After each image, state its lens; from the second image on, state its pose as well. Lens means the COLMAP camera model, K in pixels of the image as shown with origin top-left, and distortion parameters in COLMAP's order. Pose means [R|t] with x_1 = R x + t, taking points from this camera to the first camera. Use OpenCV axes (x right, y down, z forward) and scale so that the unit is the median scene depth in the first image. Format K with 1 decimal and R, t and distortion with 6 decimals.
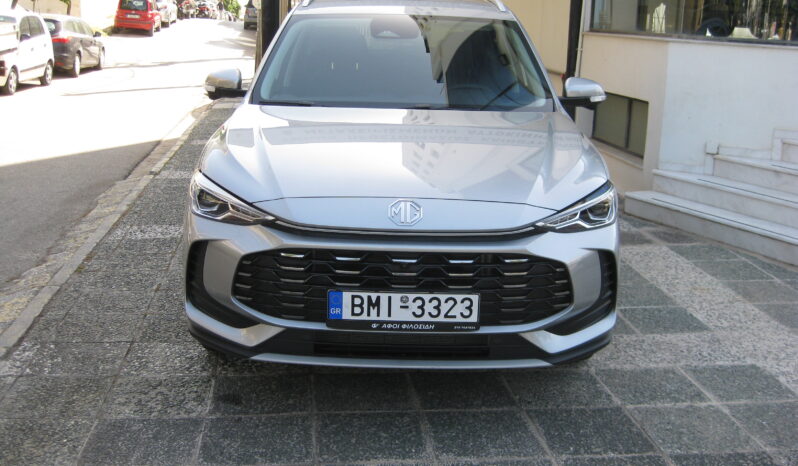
lens RADIAL K [[892.8, 0, 399.0], [0, 892.8, 233.0], [0, 0, 1]] dist [-0.178254, 0.016422]
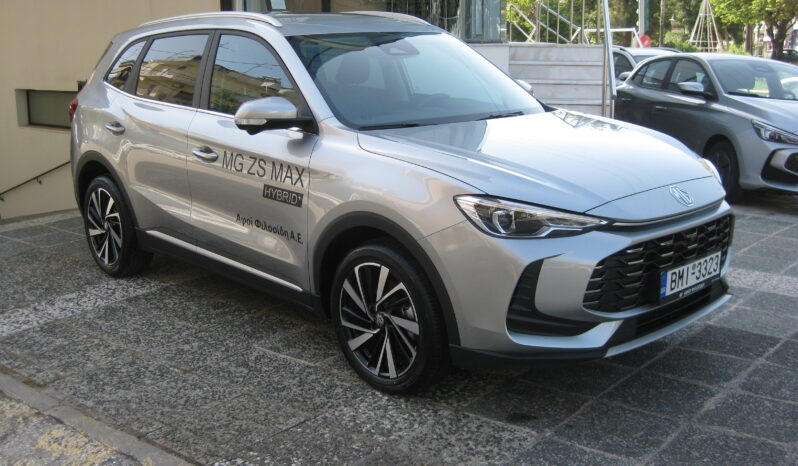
lens RADIAL K [[892.8, 0, 399.0], [0, 892.8, 233.0], [0, 0, 1]] dist [-0.178254, 0.016422]
pose [[0.727880, -0.186907, 0.659740, -1.045121], [0.197377, 0.978523, 0.059456, -0.118073], [-0.656683, 0.086941, 0.749139, 0.370675]]
